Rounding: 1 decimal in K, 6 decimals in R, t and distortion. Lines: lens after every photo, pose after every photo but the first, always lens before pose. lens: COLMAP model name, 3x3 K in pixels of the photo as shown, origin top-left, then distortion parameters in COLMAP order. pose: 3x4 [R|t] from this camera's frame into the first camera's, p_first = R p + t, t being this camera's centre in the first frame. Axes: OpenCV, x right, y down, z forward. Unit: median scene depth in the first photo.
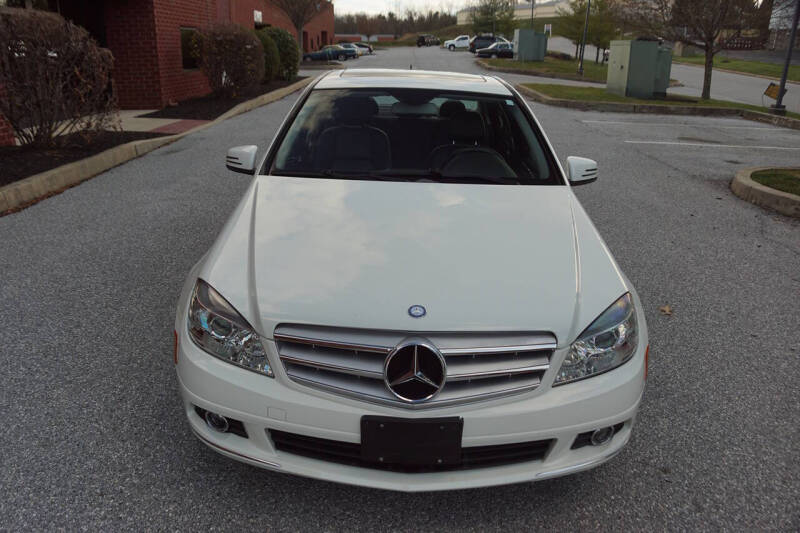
lens RADIAL K [[635.5, 0, 391.0], [0, 635.5, 277.1], [0, 0, 1]] dist [-0.184189, 0.134472]
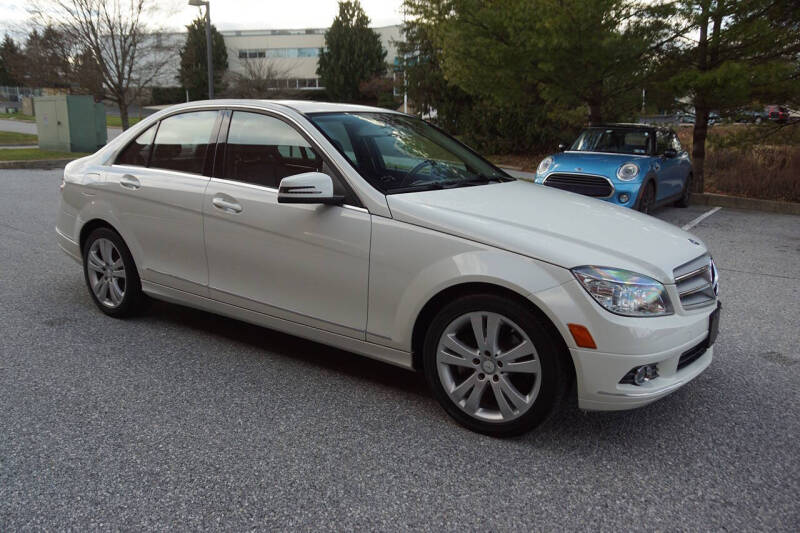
lens RADIAL K [[635.5, 0, 391.0], [0, 635.5, 277.1], [0, 0, 1]] dist [-0.184189, 0.134472]
pose [[0.559574, -0.209974, 0.801741, -1.346093], [0.281936, 0.957907, 0.054096, -0.130309], [-0.779352, 0.195769, 0.595219, 0.614709]]
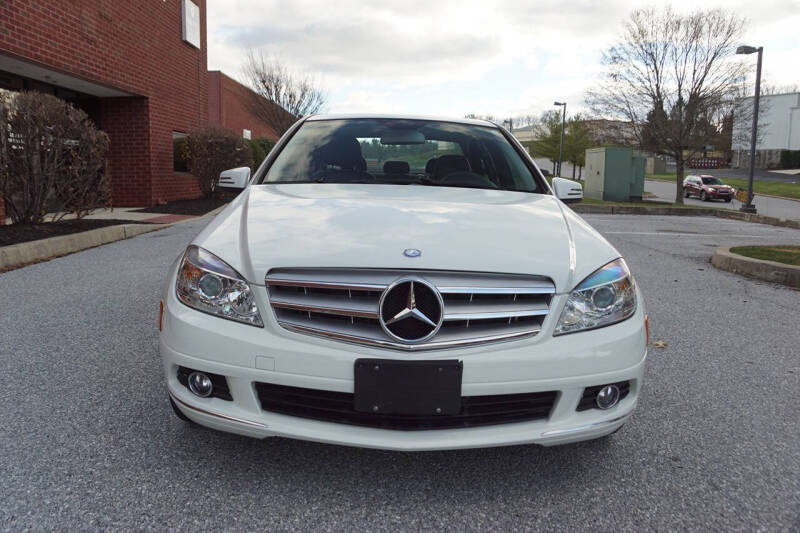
lens RADIAL K [[635.5, 0, 391.0], [0, 635.5, 277.1], [0, 0, 1]] dist [-0.184189, 0.134472]
pose [[0.999684, -0.000877, 0.025107, -0.014307], [0.005571, 0.982241, -0.187539, 0.236498], [-0.024497, 0.187620, 0.981936, 0.036305]]
